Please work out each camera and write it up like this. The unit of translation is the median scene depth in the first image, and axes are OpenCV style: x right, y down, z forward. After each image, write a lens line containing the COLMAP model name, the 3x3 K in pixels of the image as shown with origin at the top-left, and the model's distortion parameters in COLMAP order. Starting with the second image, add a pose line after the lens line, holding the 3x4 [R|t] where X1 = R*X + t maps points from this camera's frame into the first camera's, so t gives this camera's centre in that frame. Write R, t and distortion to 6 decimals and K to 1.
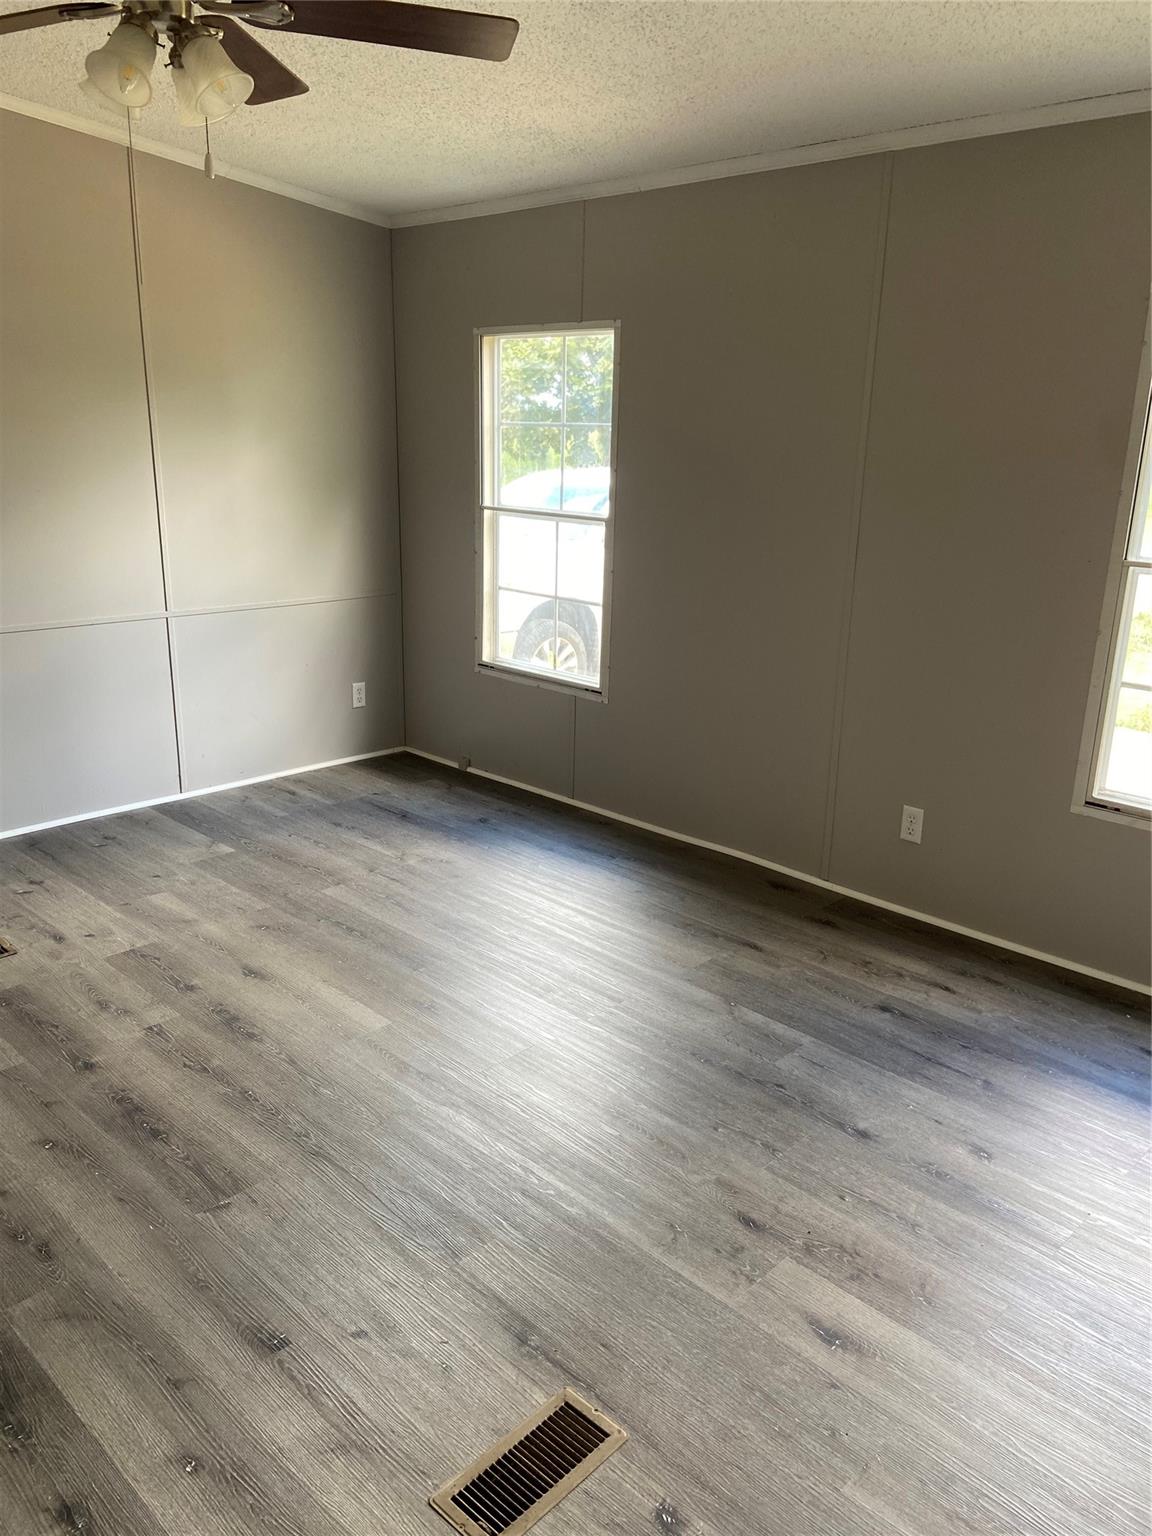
lens RADIAL K [[1155.5, 0, 583.5], [0, 1155.5, 753.0], [0, 0, 1]] dist [0.079471, -0.008411]
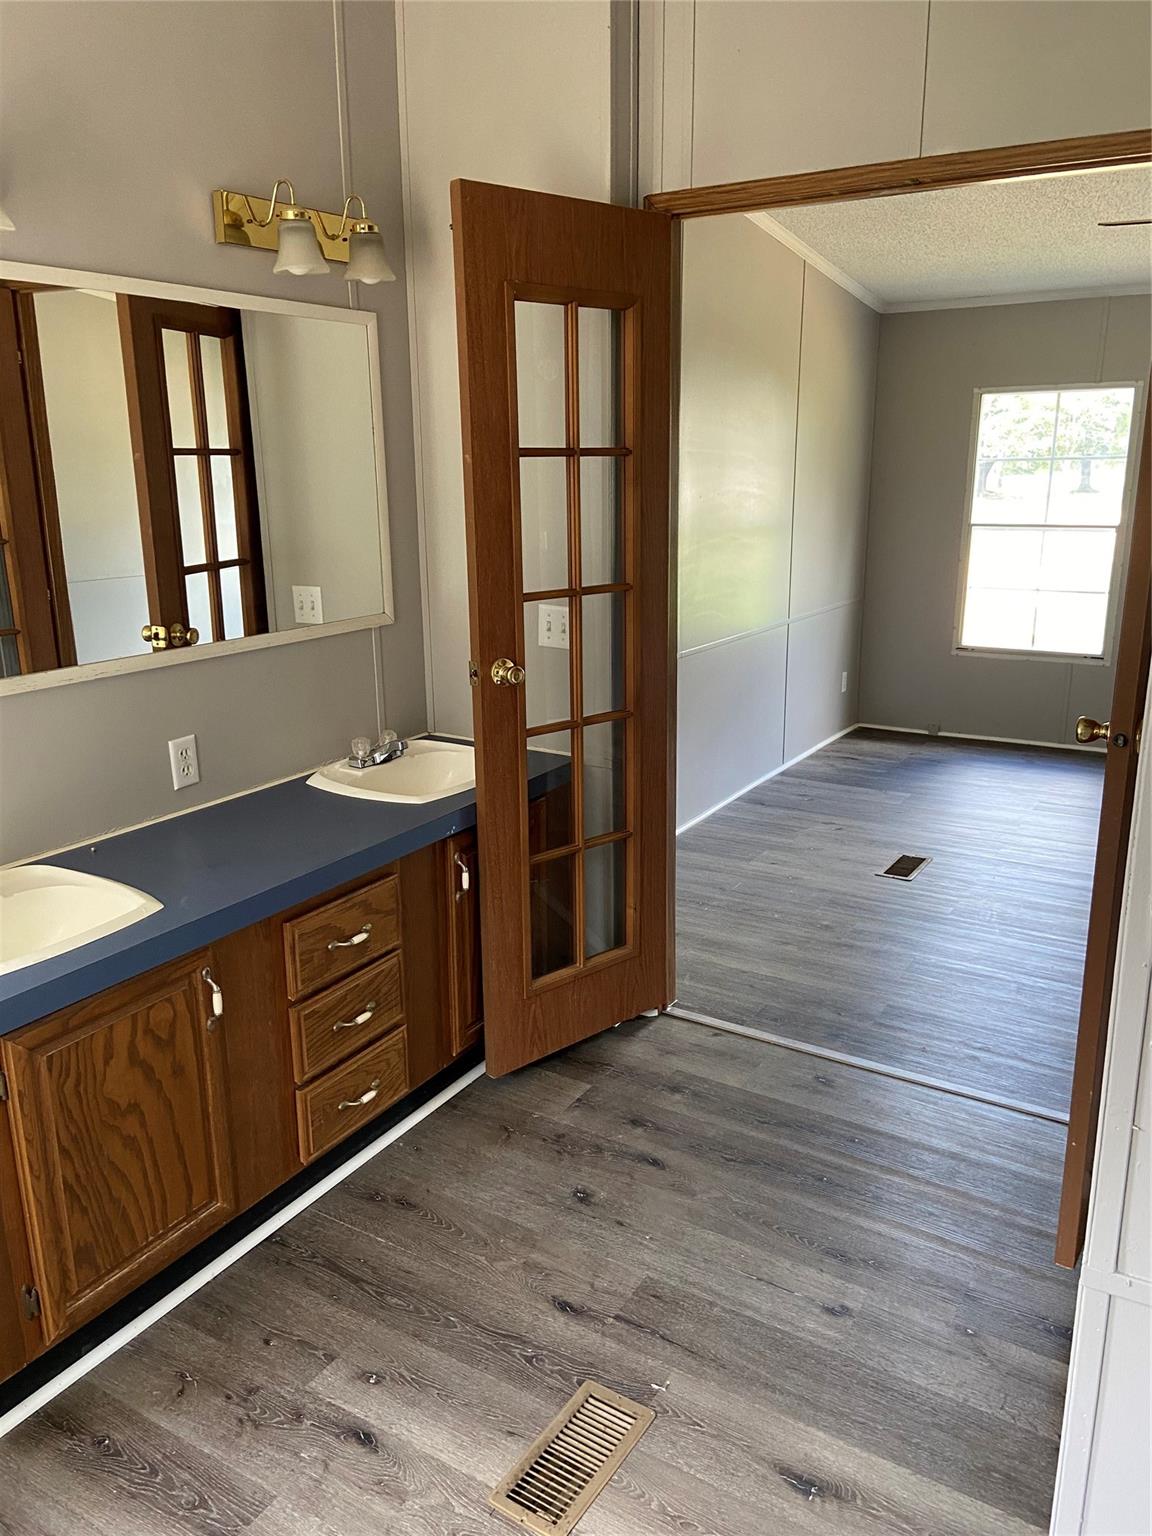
lens RADIAL K [[1155.5, 0, 579.1], [0, 1155.5, 742.8], [0, 0, 1]] dist [0.079471, -0.008411]
pose [[0.975720, -0.080157, 0.203825, -0.806730], [0.086336, 0.996032, -0.021592, 0.019883], [-0.201286, 0.038665, 0.978769, -0.172941]]
